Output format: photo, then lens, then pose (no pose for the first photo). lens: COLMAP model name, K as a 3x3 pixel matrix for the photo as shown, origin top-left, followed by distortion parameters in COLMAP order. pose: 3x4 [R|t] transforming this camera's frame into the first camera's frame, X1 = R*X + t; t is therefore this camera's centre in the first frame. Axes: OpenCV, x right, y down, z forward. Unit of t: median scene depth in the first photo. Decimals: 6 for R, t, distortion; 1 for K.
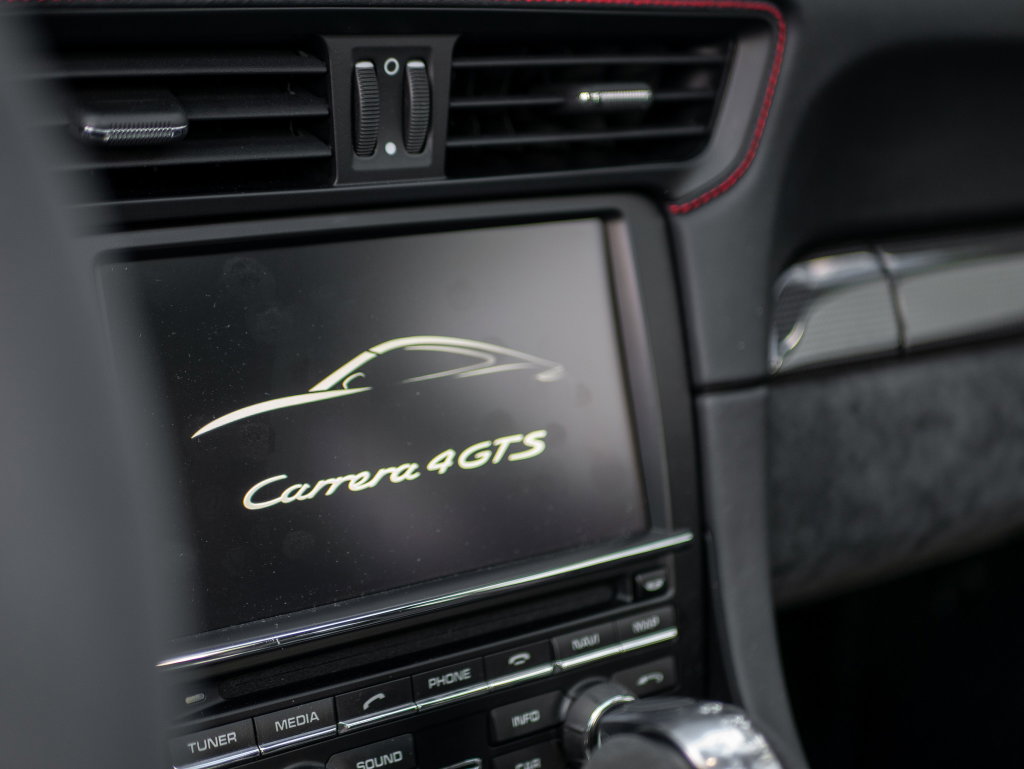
lens RADIAL K [[1531.4, 0, 507.4], [0, 1531.4, 385.0], [0, 0, 1]] dist [-0.013931, 0.000000]
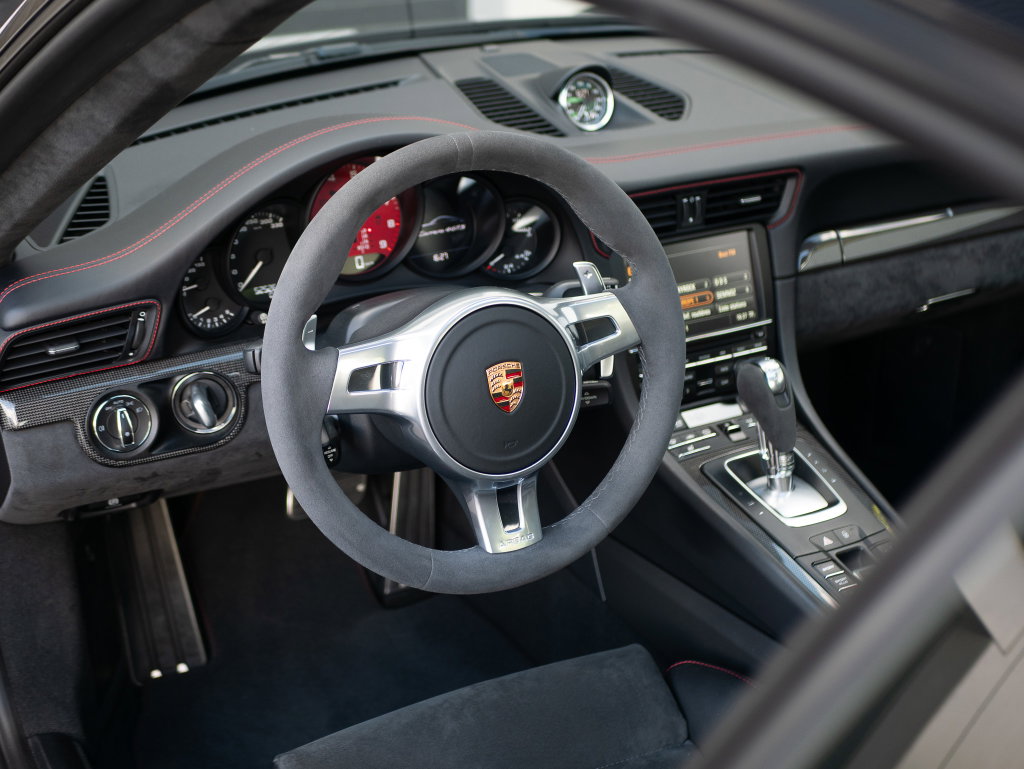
lens RADIAL K [[1531.4, 0, 517.6], [0, 1531.4, 385.5], [0, 0, 1]] dist [-0.013931, 0.000000]
pose [[0.994734, 0.006964, -0.102258, -0.099010], [0.007487, 0.990086, 0.140265, -0.249223], [0.102221, -0.140292, 0.984819, -2.519344]]
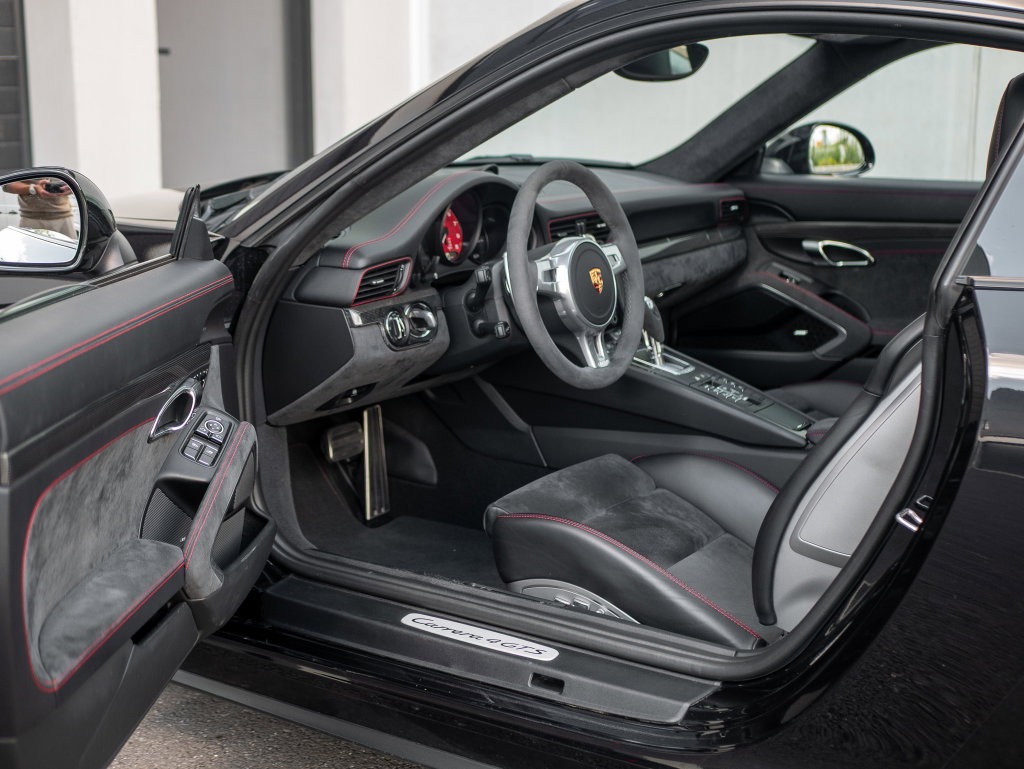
lens RADIAL K [[1531.4, 0, 512.0], [0, 1531.4, 385.9], [0, 0, 1]] dist [-0.013931, 0.000000]
pose [[0.923765, -0.107154, 0.367663, -2.678369], [0.122598, 0.992278, -0.018836, 0.555289], [-0.362805, 0.062475, 0.929768, -4.776990]]
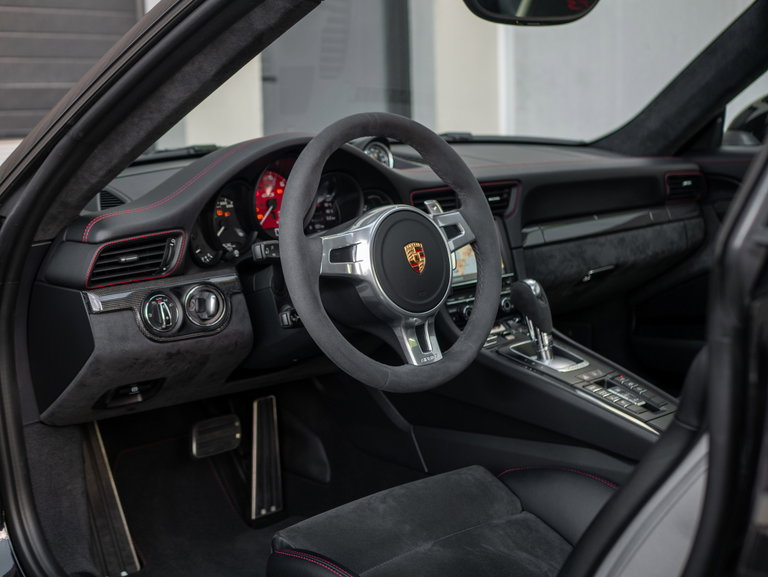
lens RADIAL K [[1148.6, 0, 383.6], [0, 1148.6, 288.7], [0, 0, 1]] dist [-0.013931, 0.000000]
pose [[0.987152, -0.084504, 0.135607, -0.928036], [0.098829, 0.989798, -0.102631, 0.535910], [-0.125551, 0.114715, 0.985433, -3.097434]]
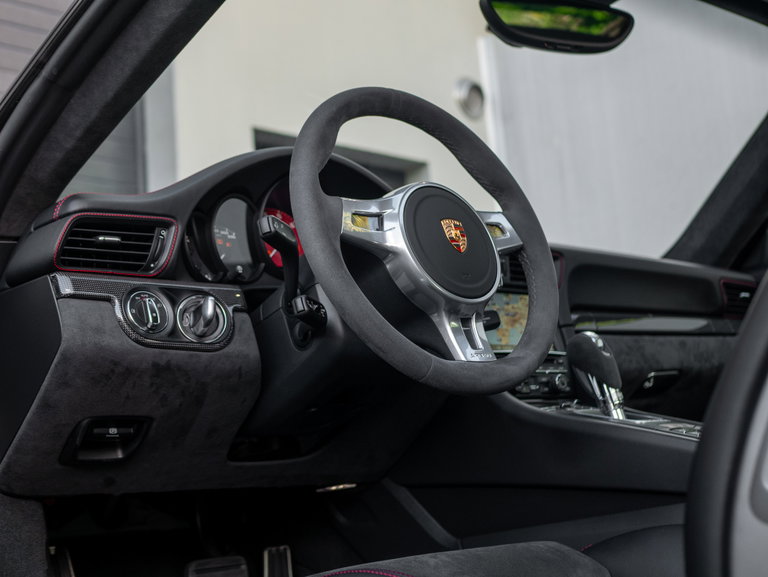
lens RADIAL K [[1148.6, 0, 384.6], [0, 1148.6, 287.2], [0, 0, 1]] dist [-0.013931, 0.000000]
pose [[0.983800, -0.085085, 0.157793, -0.988207], [0.144987, 0.895308, -0.421192, 1.343887], [-0.105436, 0.437246, 0.893140, -2.251875]]
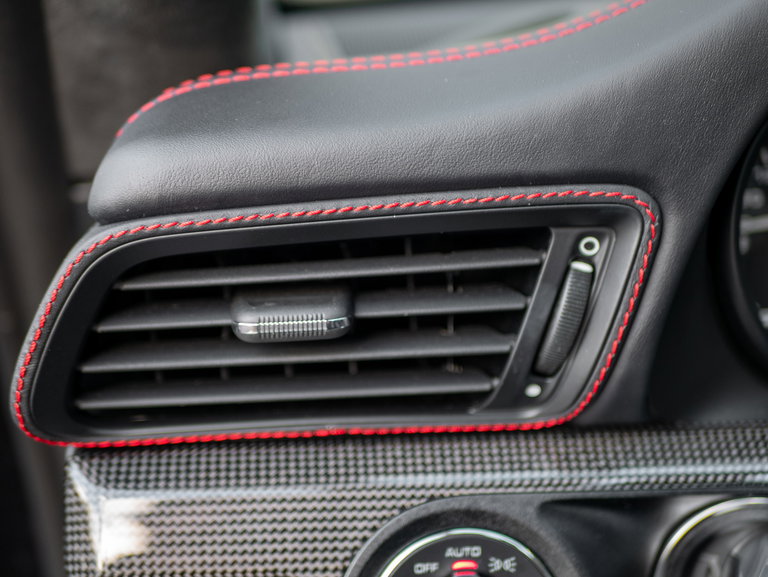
lens RADIAL K [[1148.6, 0, 384.5], [0, 1148.6, 287.8], [0, 0, 1]] dist [-0.013931, 0.000000]
pose [[0.827505, 0.071672, -0.556865, -0.829275], [-0.107622, 0.993676, -0.032035, 0.057804], [0.551047, 0.086440, 0.829985, -0.355906]]
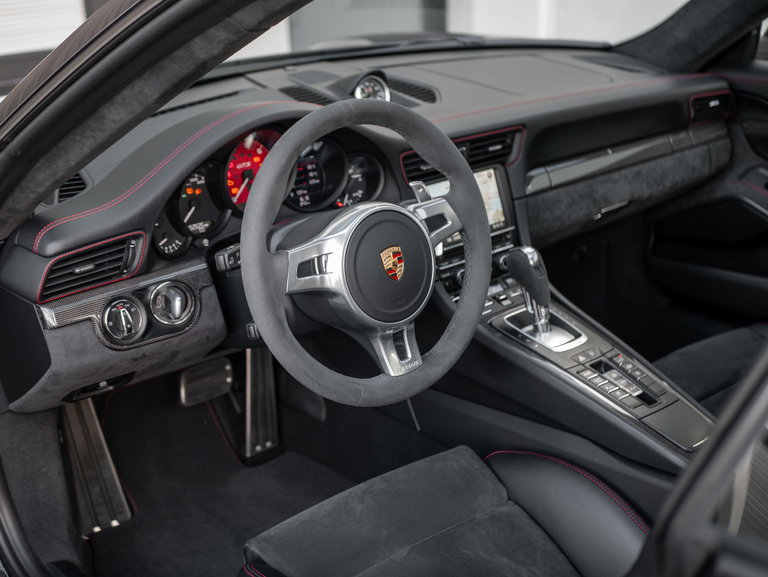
lens RADIAL K [[1148.6, 0, 386.2], [0, 1148.6, 287.5], [0, 0, 1]] dist [-0.013931, 0.000000]
pose [[0.992158, -0.096082, 0.079946, -0.654550], [0.089337, 0.992448, 0.084062, -0.068341], [-0.087419, -0.076261, 0.993248, -2.909506]]
